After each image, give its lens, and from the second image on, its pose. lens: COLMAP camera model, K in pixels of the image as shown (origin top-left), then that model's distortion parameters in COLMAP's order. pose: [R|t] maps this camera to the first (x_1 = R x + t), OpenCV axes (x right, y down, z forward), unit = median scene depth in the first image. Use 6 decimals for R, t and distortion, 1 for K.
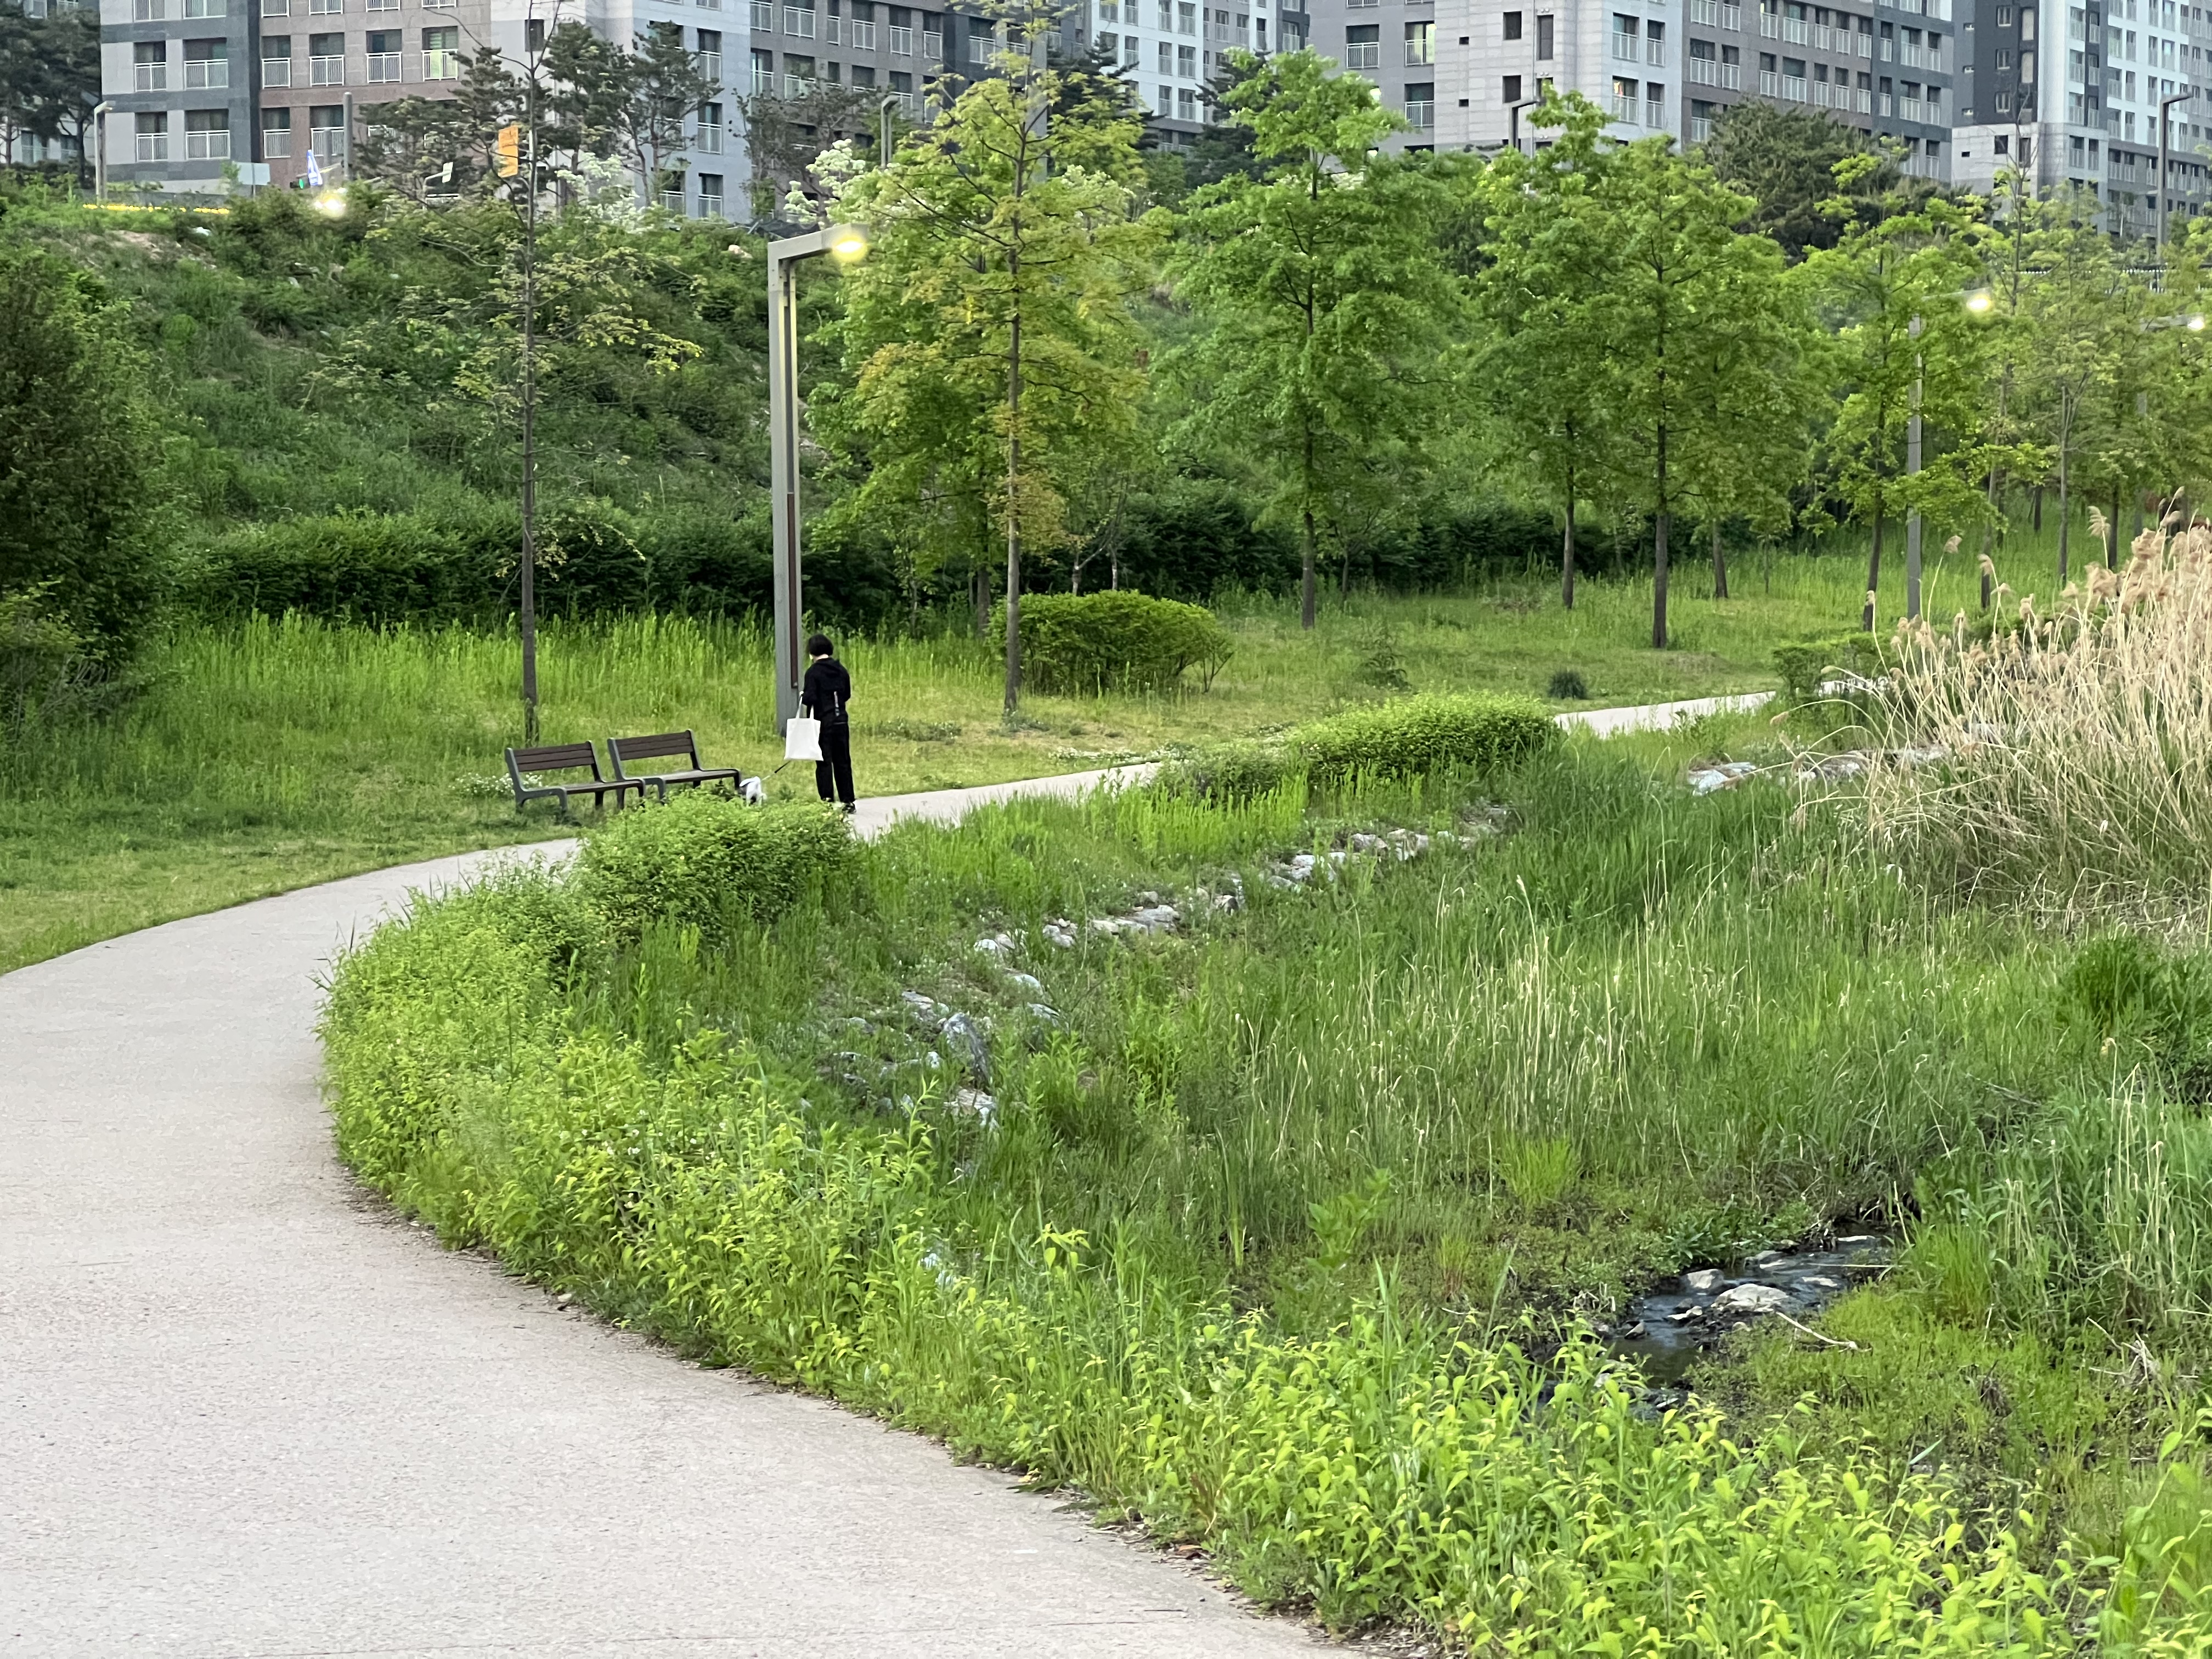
lens RADIAL K [[4891.4, 0, 1106.0], [0, 4891.4, 829.5], [0, 0, 1]] dist [0.198581, -0.106538]
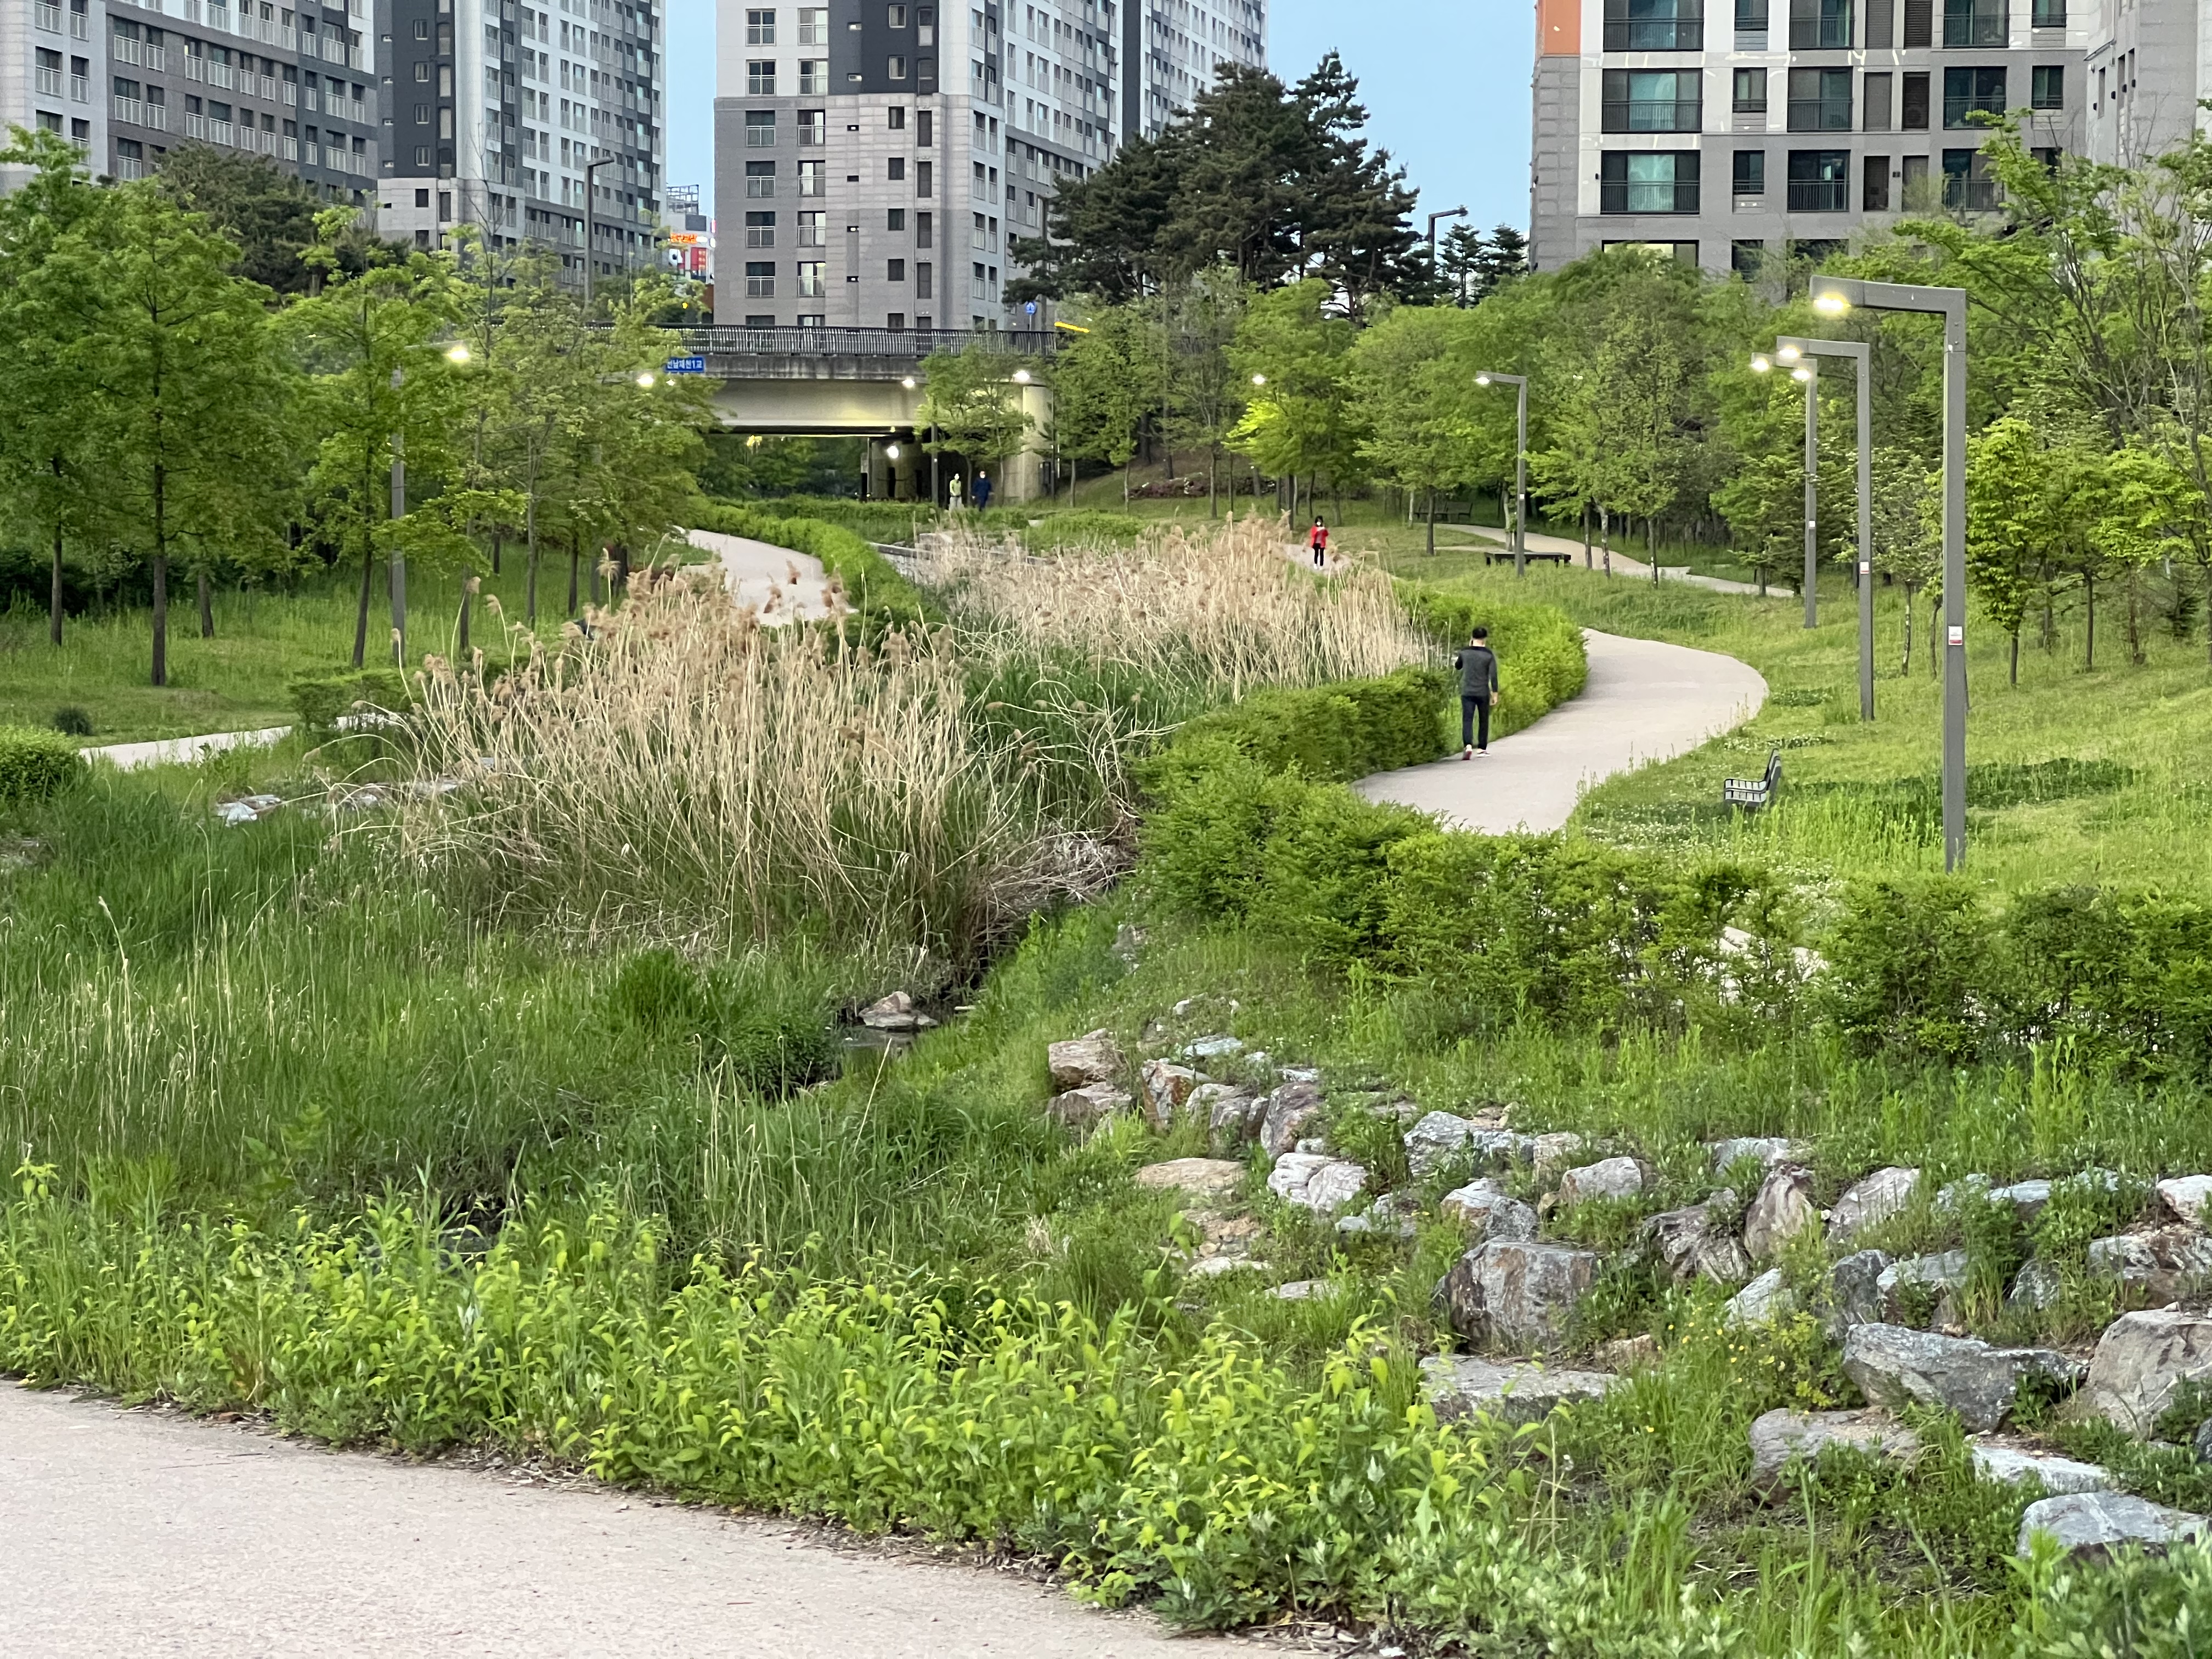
lens RADIAL K [[4912.9, 0, 1106.0], [0, 4912.9, 829.5], [0, 0, 1]] dist [0.224694, 0.109232]
pose [[0.948783, -0.009853, 0.315774, -0.022828], [0.012950, 0.999886, -0.007711, 0.002863], [-0.315663, 0.011405, 0.948803, -0.026725]]
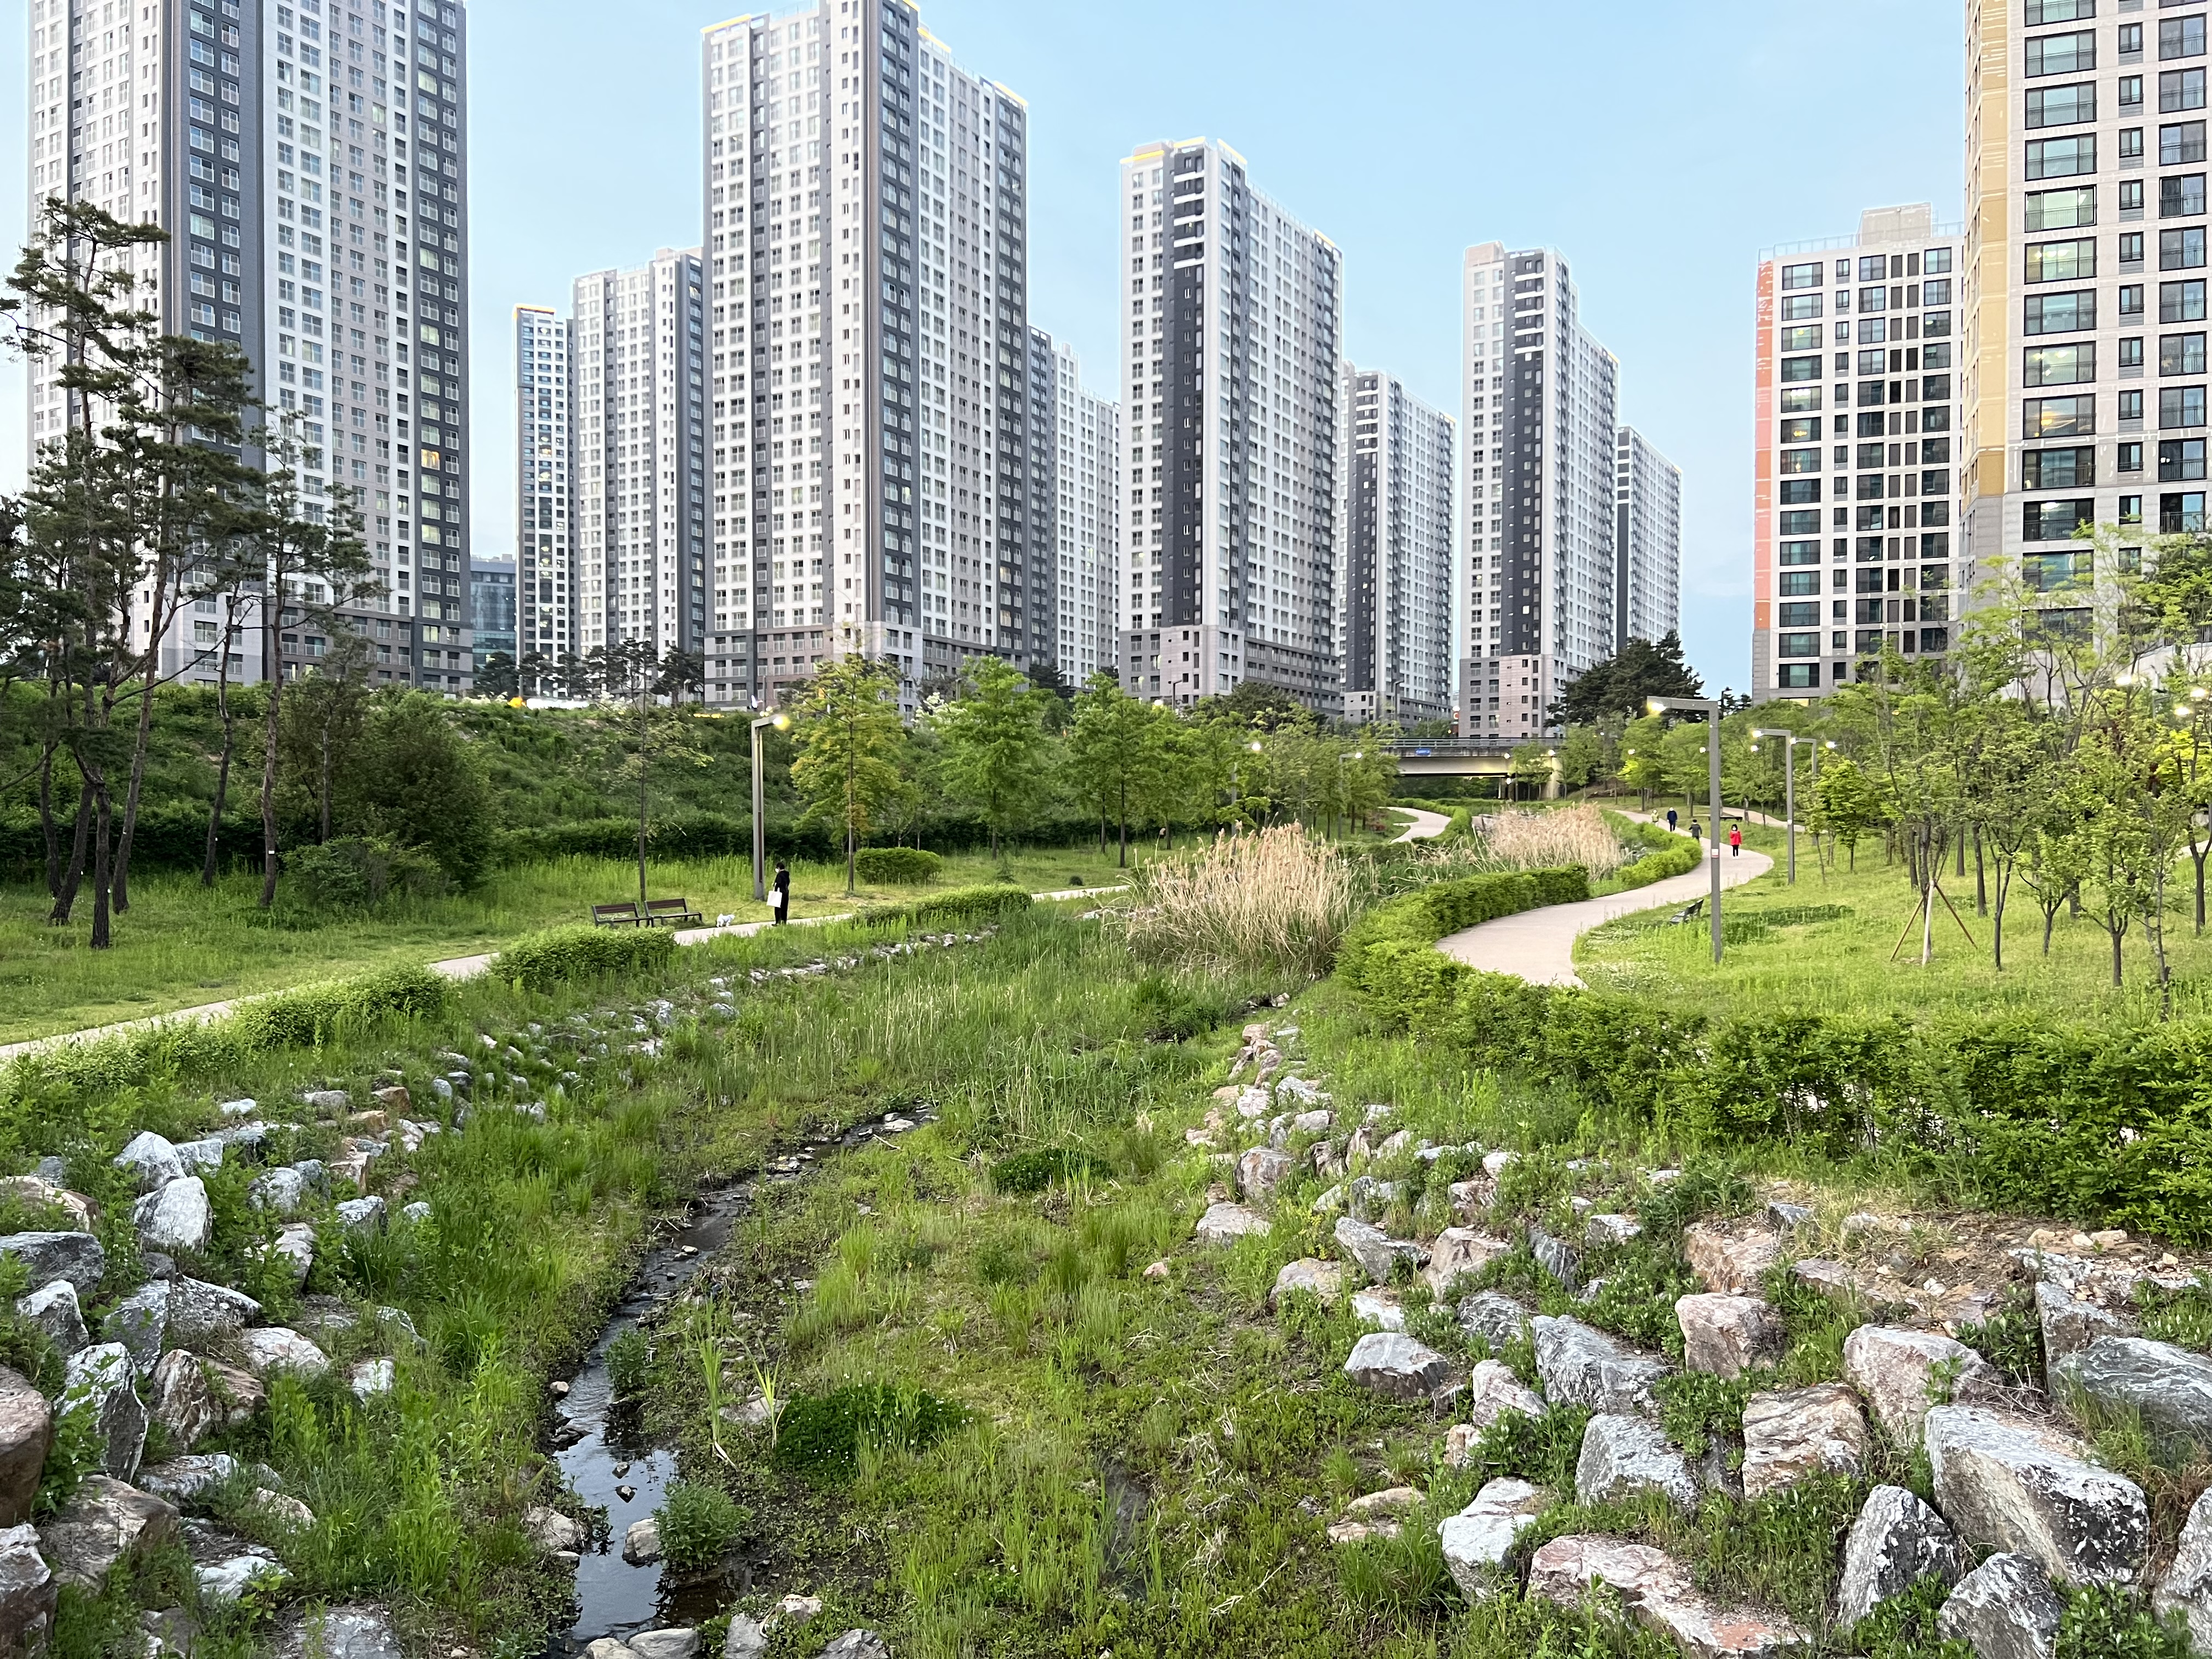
lens RADIAL K [[1628.1, 0, 1106.0], [0, 1628.1, 829.5], [0, 0, 1]] dist [0.171218, -0.429113]
pose [[0.999919, 0.004874, -0.011792, 0.102790], [-0.005557, 0.998268, -0.058575, -0.003544], [0.011486, 0.058635, 0.998213, 0.057020]]
